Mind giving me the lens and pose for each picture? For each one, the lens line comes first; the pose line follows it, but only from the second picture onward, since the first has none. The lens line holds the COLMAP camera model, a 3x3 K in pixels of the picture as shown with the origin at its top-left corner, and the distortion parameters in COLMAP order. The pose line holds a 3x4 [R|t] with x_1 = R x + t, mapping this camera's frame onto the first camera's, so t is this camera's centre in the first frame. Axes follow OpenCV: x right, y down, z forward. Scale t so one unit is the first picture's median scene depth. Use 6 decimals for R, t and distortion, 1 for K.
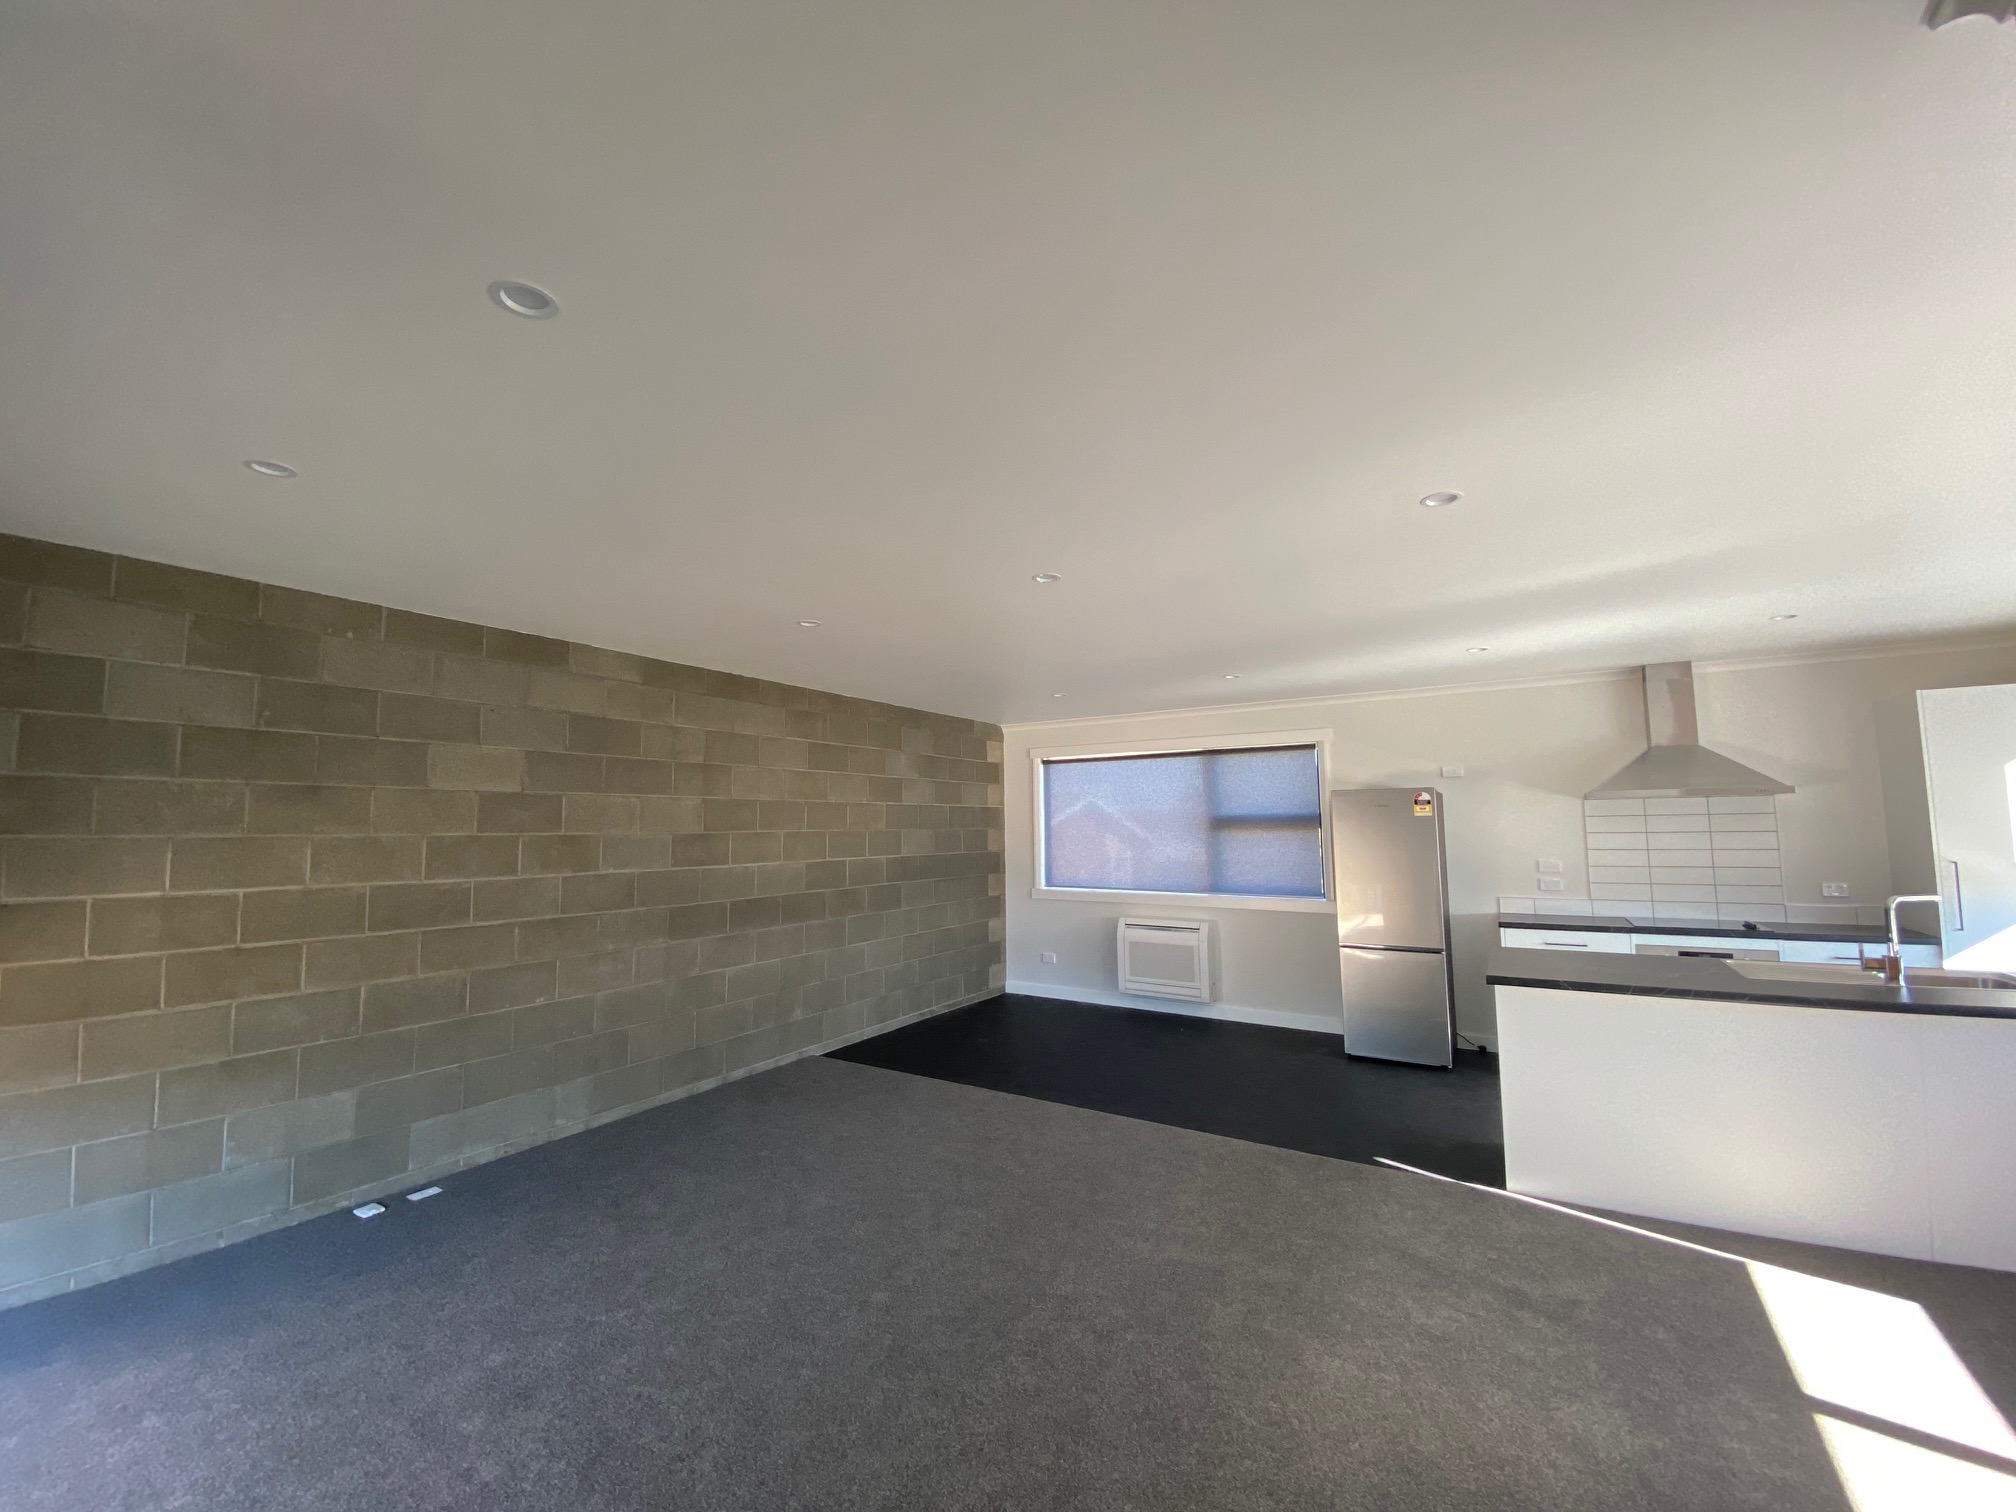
lens RADIAL K [[825.2, 0, 994.1], [0, 825.2, 769.3], [0, 0, 1]] dist [0.008701, -0.006796]
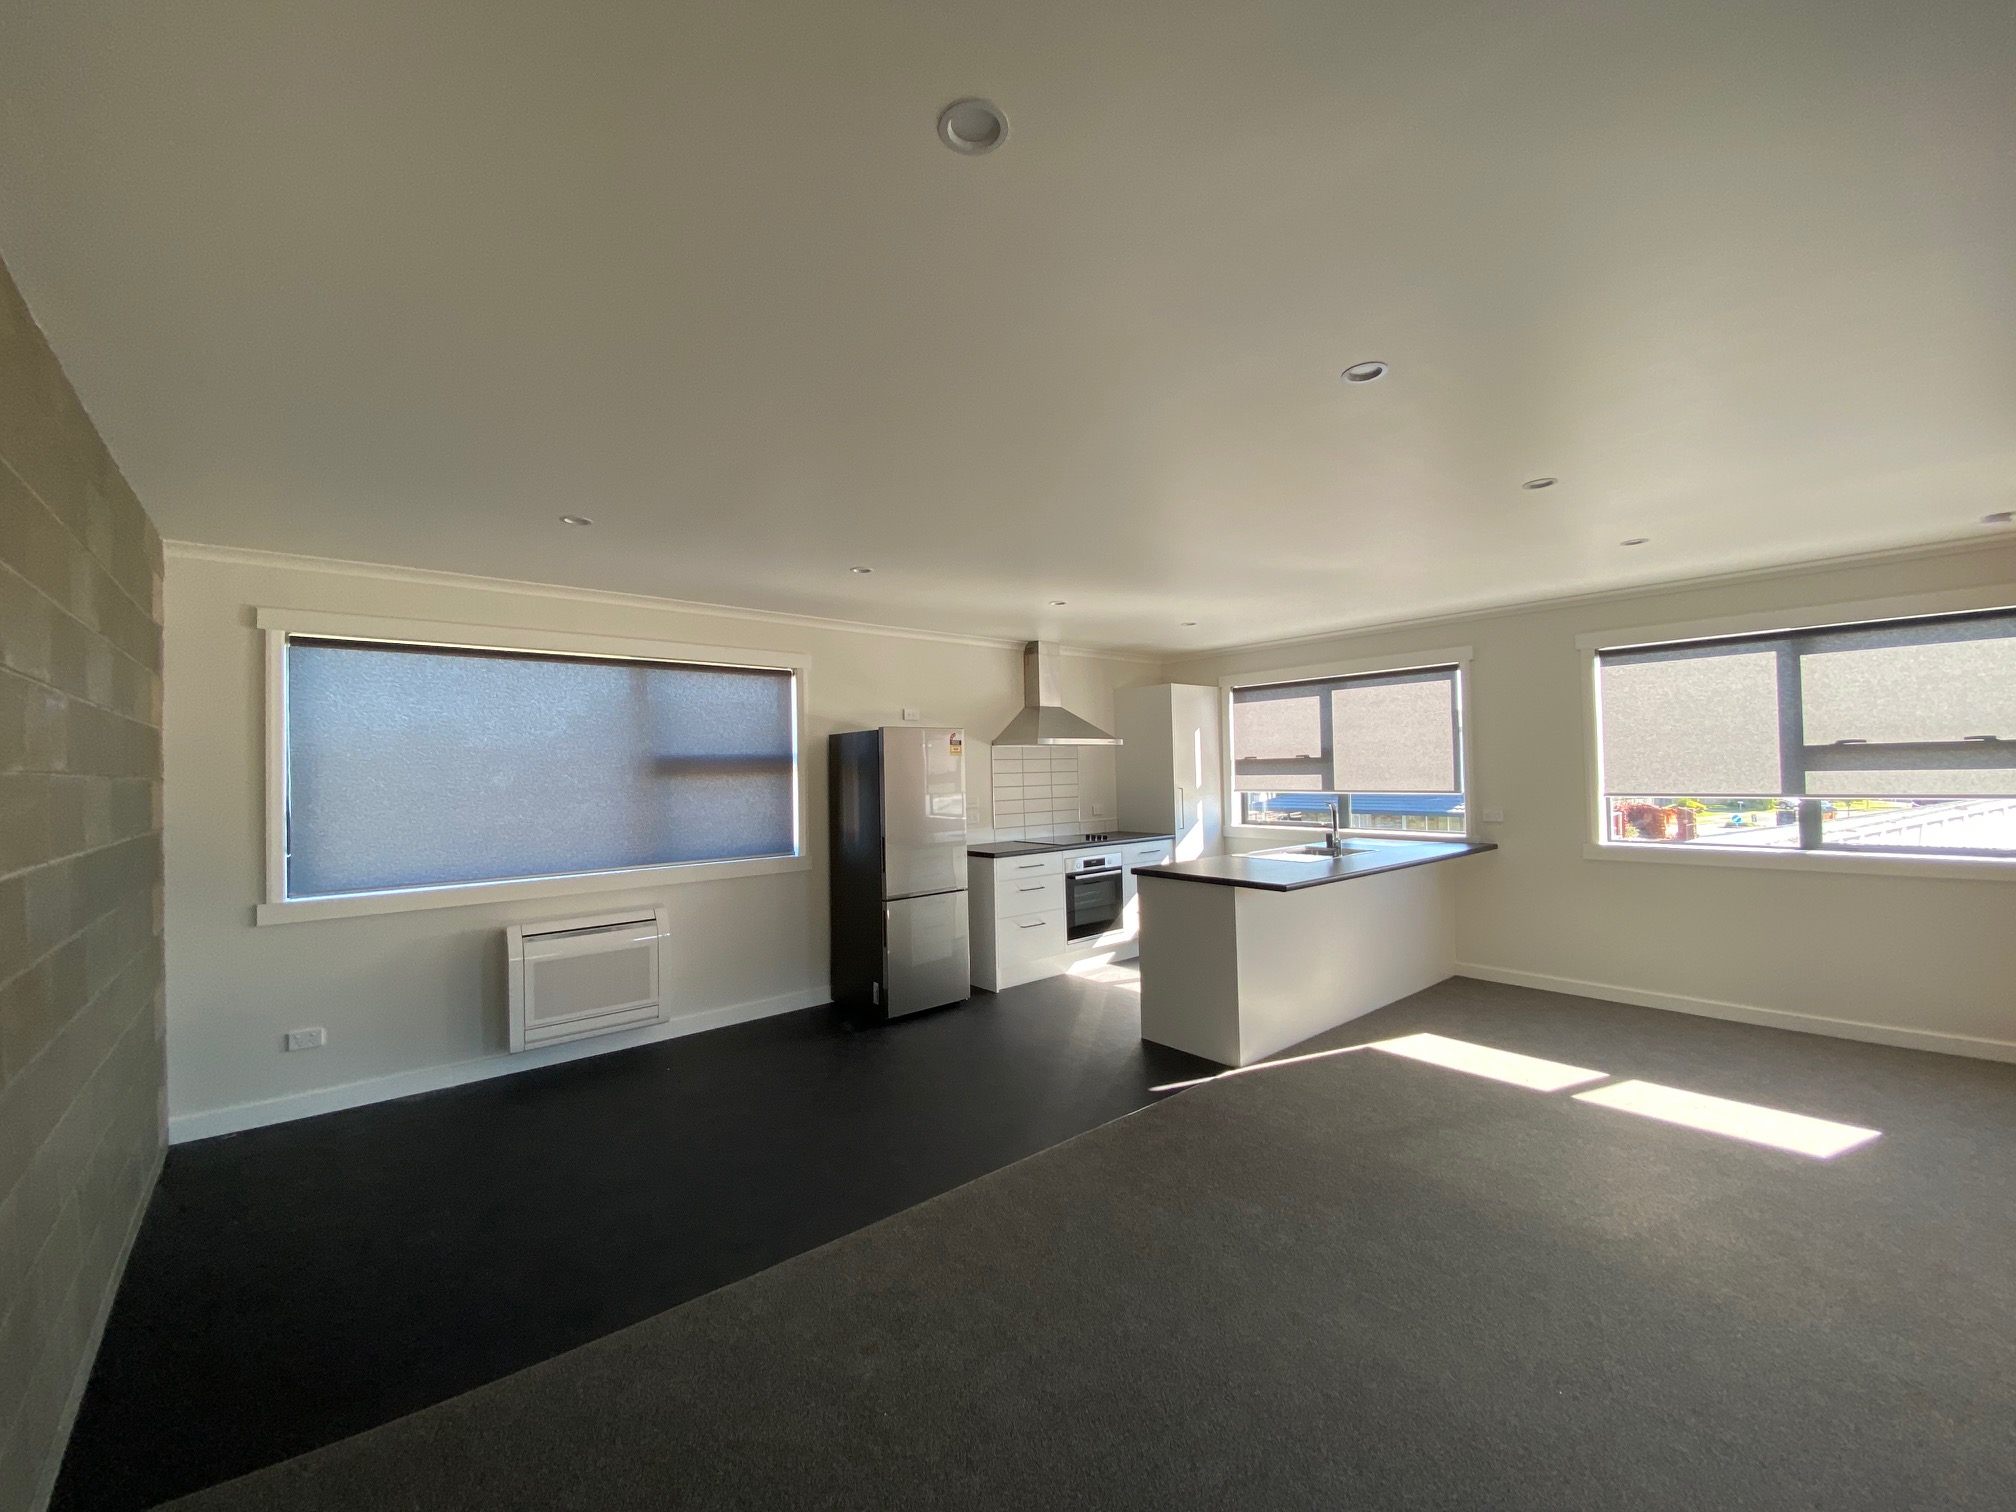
lens RADIAL K [[825.2, 0, 998.2], [0, 825.2, 749.8], [0, 0, 1]] dist [0.008701, -0.006796]
pose [[0.288005, 0.024505, 0.957315, -0.332609], [-0.053519, 0.998522, -0.009459, 0.043980], [-0.956132, -0.048510, 0.288891, 0.533882]]
